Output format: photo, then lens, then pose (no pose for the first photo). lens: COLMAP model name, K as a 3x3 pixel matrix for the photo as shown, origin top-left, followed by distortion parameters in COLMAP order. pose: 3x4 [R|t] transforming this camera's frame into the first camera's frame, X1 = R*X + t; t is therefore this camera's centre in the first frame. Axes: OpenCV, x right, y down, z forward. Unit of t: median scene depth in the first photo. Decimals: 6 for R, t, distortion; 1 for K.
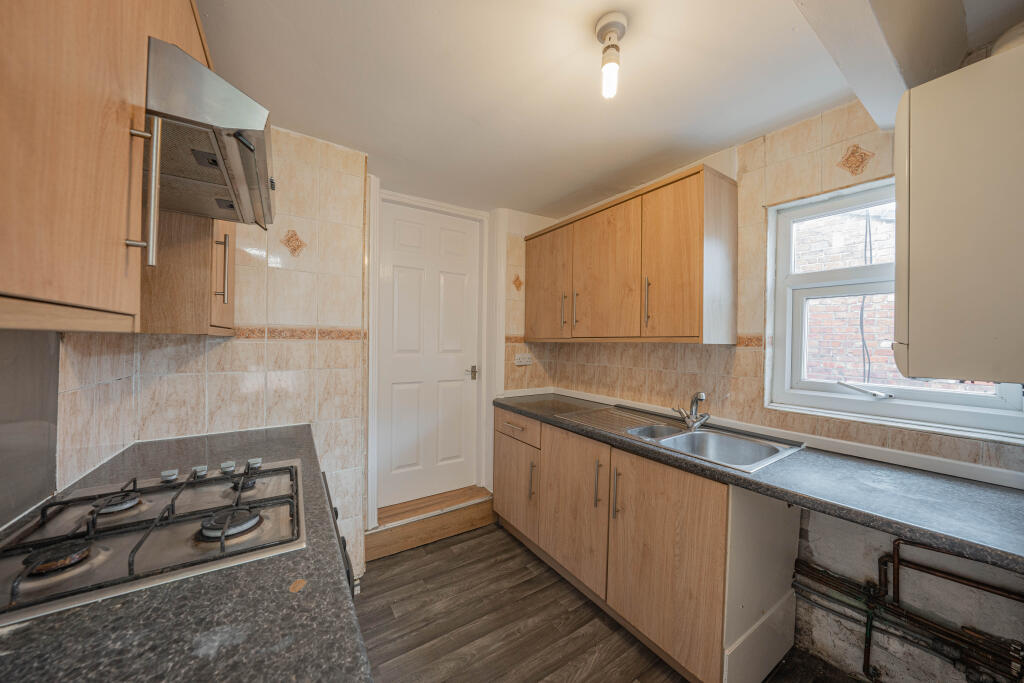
lens RADIAL K [[350.9, 0, 512.0], [0, 350.9, 341.5], [0, 0, 1]] dist [-0.032371, 0.005357]
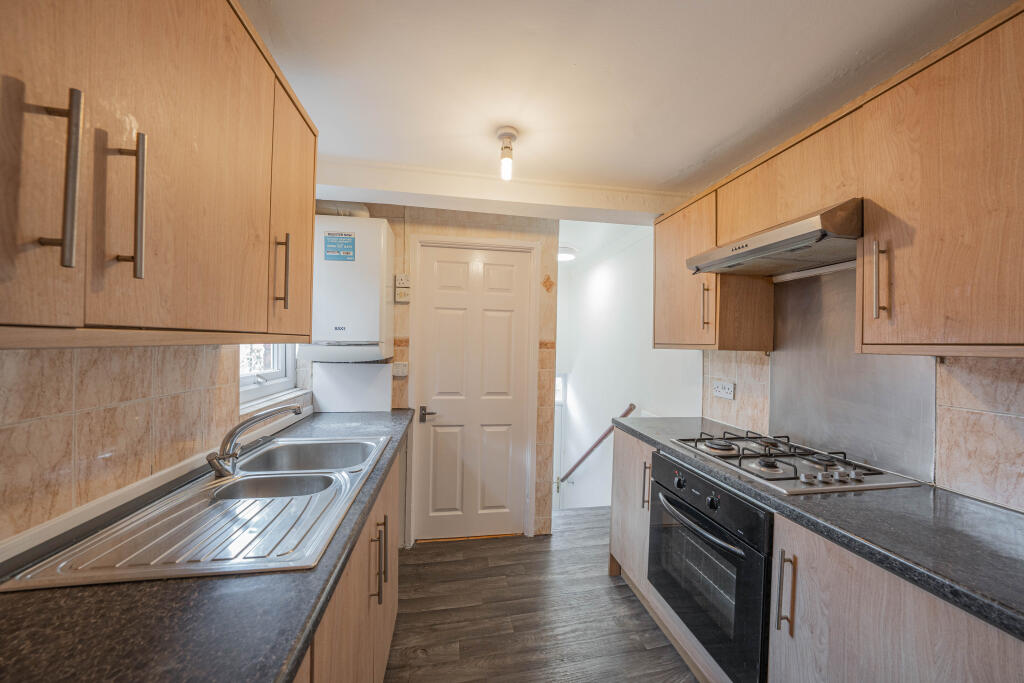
lens RADIAL K [[350.9, 0, 512.0], [0, 350.9, 341.5], [0, 0, 1]] dist [-0.032371, 0.005357]
pose [[-0.920428, -0.016436, 0.390567, -0.185501], [-0.017388, 0.999848, 0.001099, -0.004381], [-0.390526, -0.005780, -0.920574, 1.290919]]
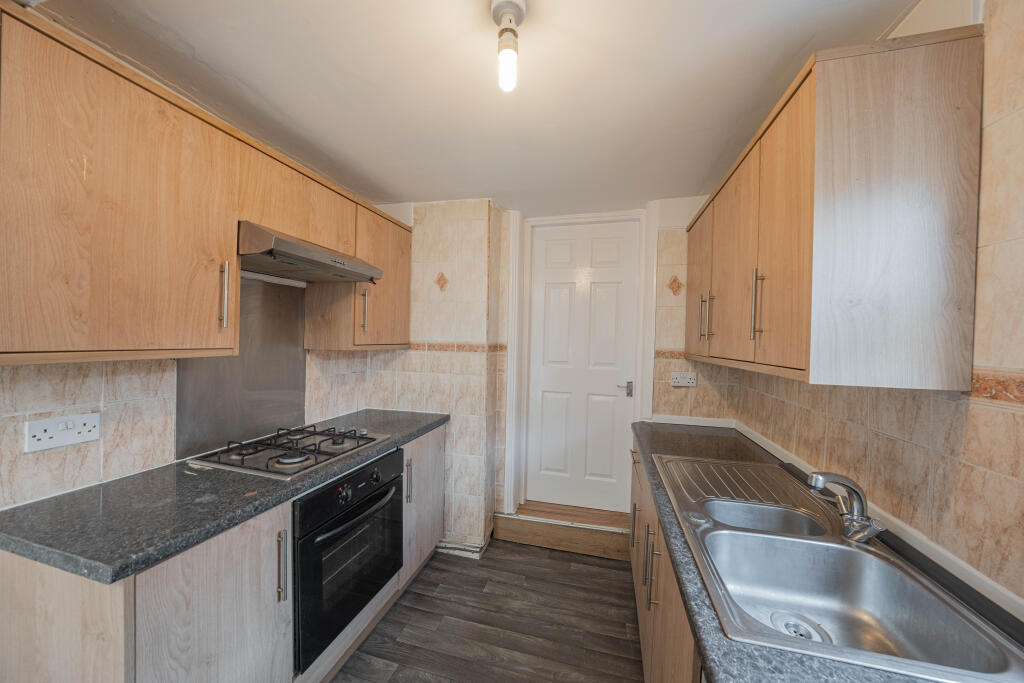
lens RADIAL K [[350.9, 0, 512.0], [0, 350.9, 341.5], [0, 0, 1]] dist [-0.032371, 0.005357]
pose [[0.666721, 0.009854, -0.745243, 0.520008], [-0.015095, 0.999886, -0.000284, -0.042756], [0.745155, 0.011438, 0.666793, 0.243565]]
